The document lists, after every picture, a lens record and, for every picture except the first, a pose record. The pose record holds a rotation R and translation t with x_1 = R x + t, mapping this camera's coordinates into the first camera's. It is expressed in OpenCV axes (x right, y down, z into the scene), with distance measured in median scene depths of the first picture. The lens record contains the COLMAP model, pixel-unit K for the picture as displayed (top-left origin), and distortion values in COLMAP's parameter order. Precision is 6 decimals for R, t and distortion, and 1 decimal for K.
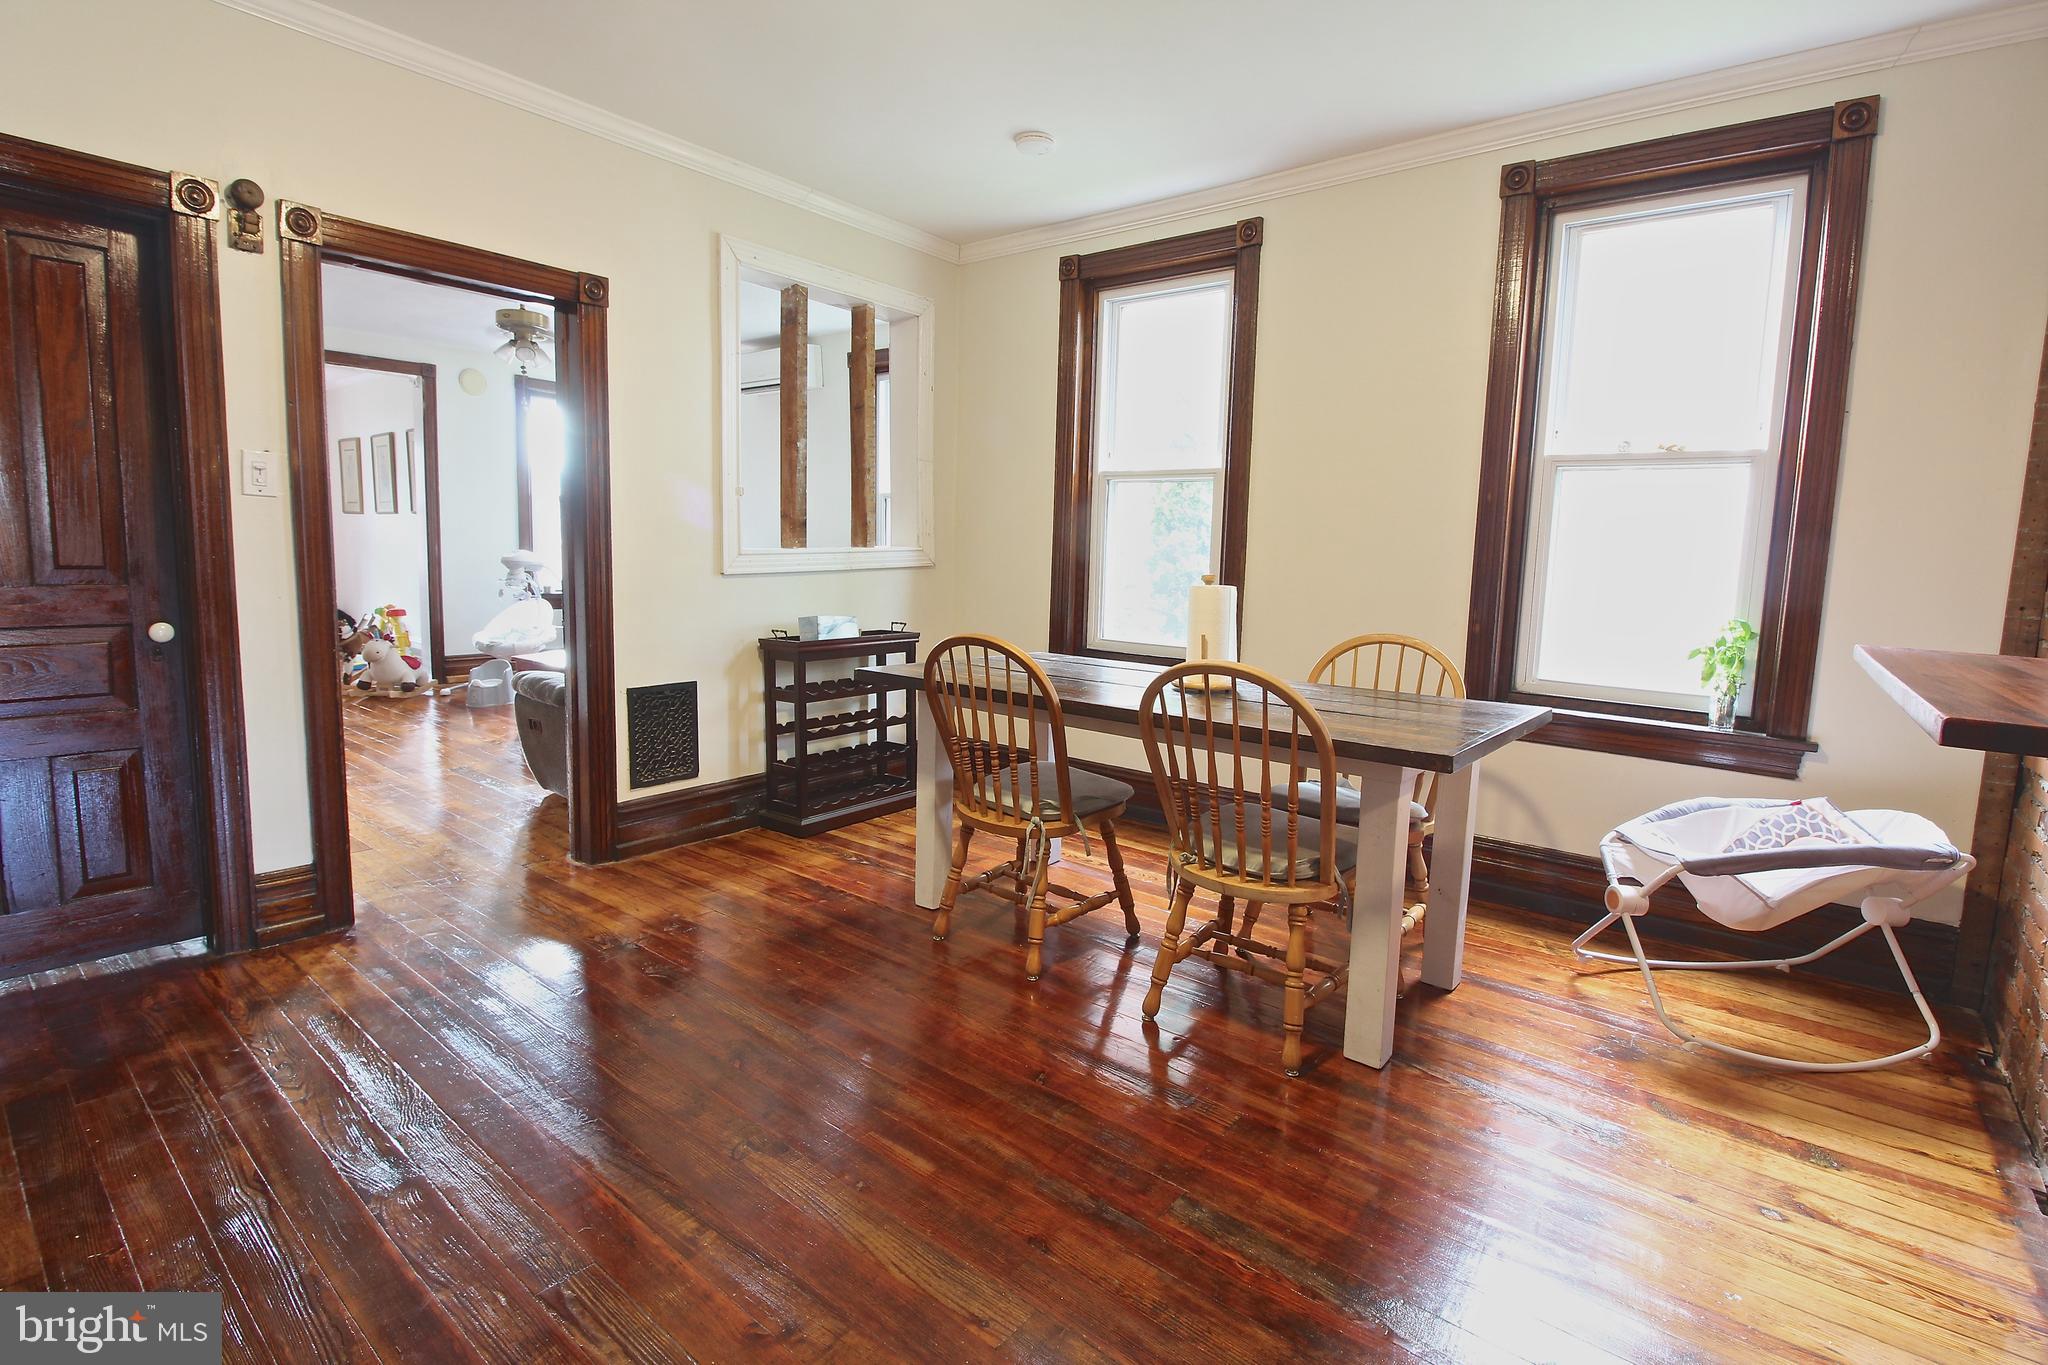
lens RADIAL K [[954.2, 0, 1022.4], [0, 954.2, 662.5], [0, 0, 1]] dist [-0.012634, -0.000325]
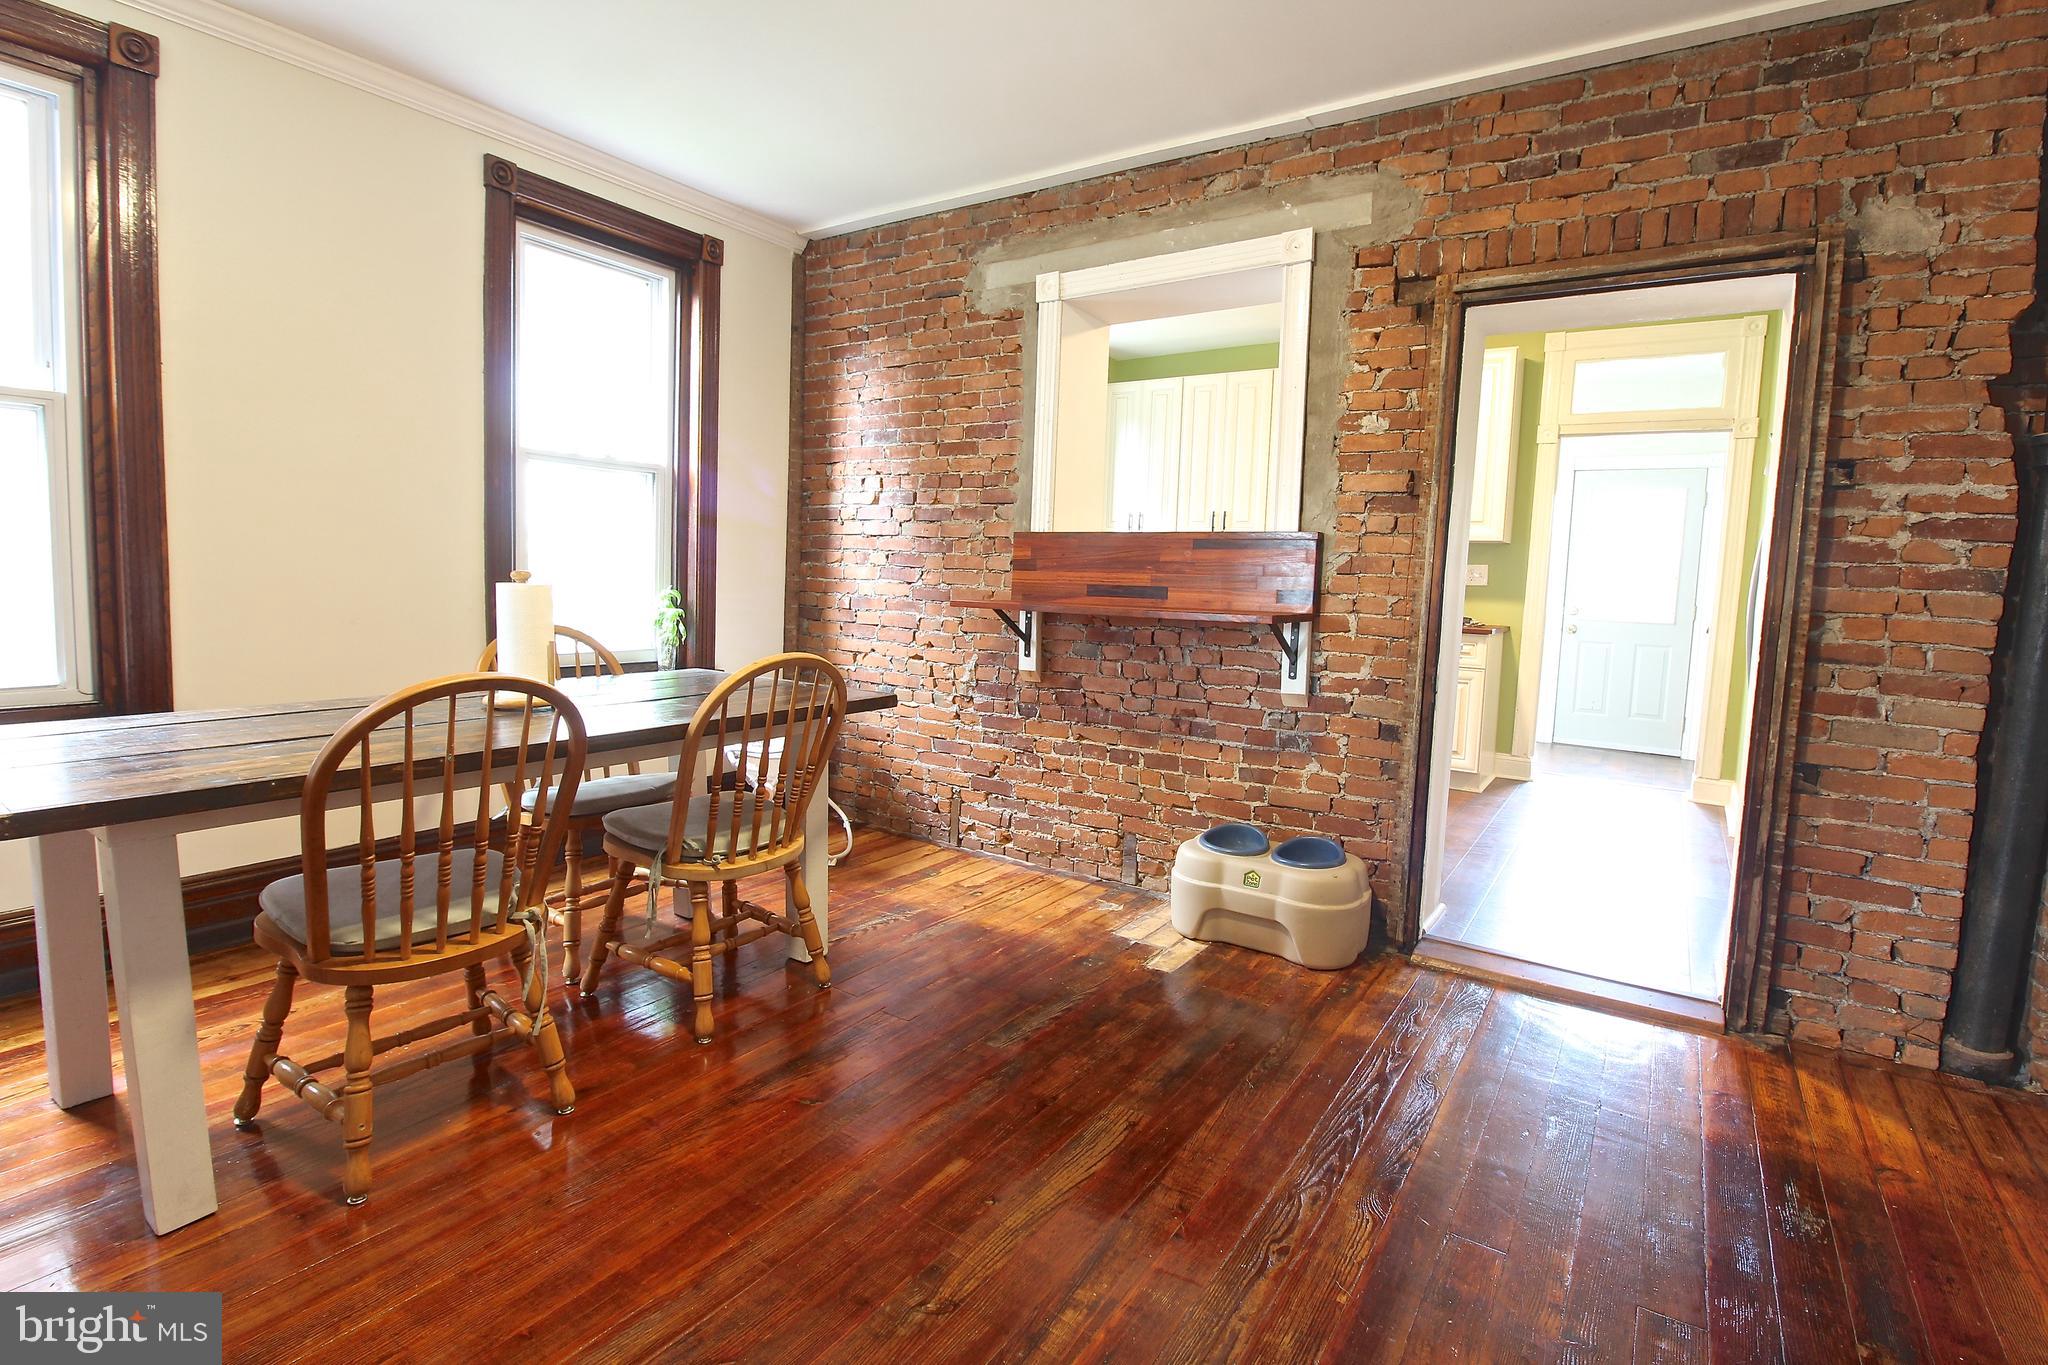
lens RADIAL K [[954.2, 0, 1020.2], [0, 954.2, 674.1], [0, 0, 1]] dist [-0.012634, -0.000325]
pose [[-0.076771, -0.141540, 0.986951, -0.708555], [0.073805, 0.986350, 0.147195, -0.098195], [-0.994313, 0.084143, -0.065276, 0.639959]]
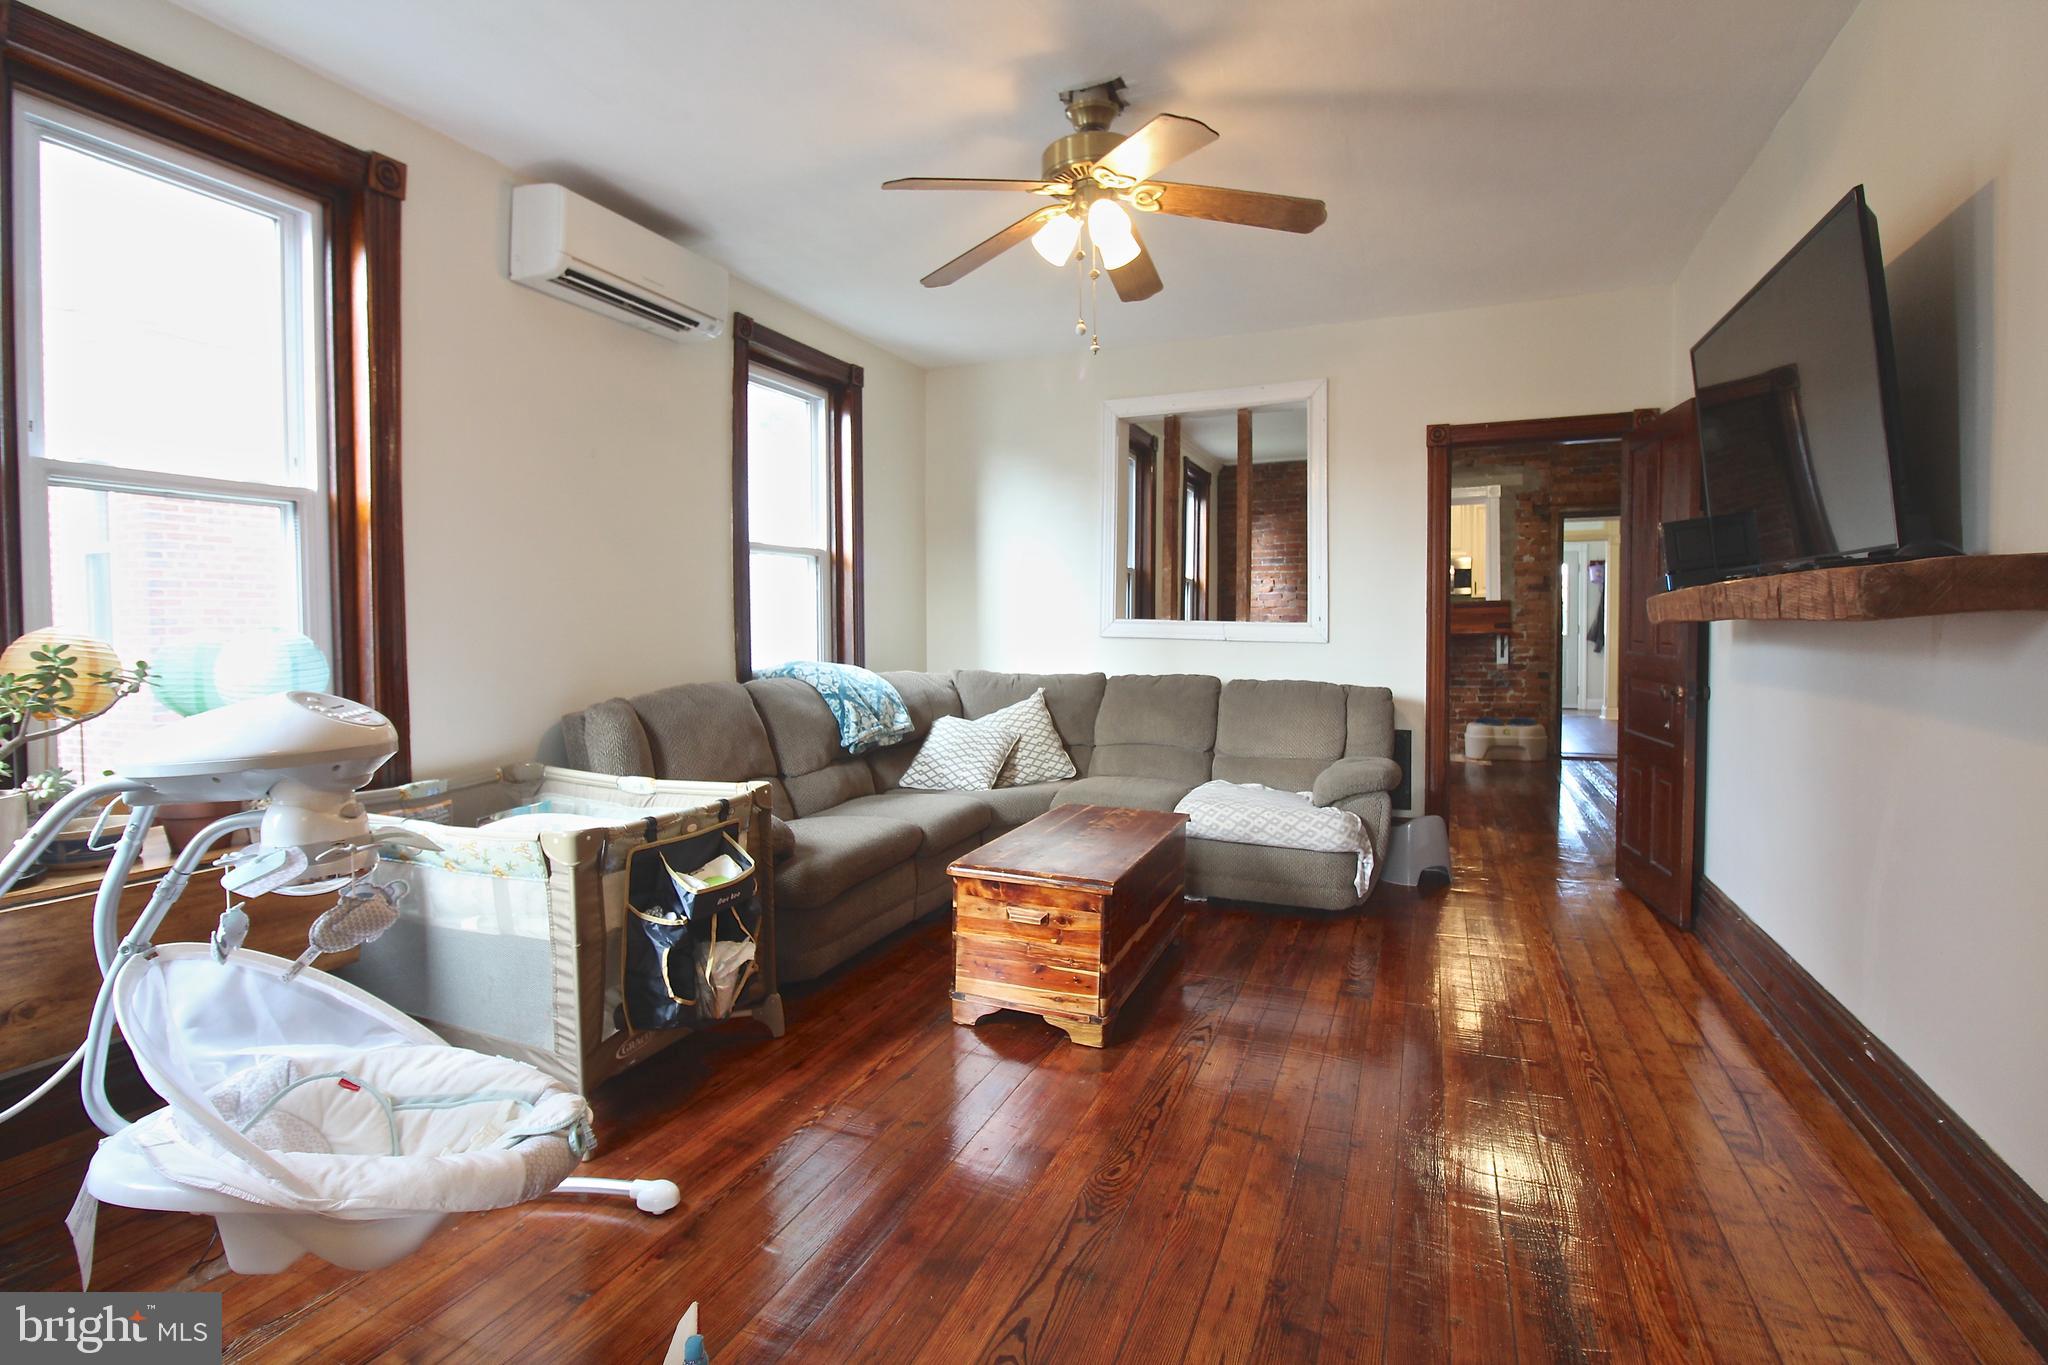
lens RADIAL K [[954.2, 0, 1045.8], [0, 954.2, 657.5], [0, 0, 1]] dist [-0.012634, -0.000325]
pose [[-0.218167, -0.089724, 0.971778, -1.110438], [0.129415, 0.984311, 0.119936, -0.192235], [-0.967293, 0.151928, -0.203133, 1.077557]]
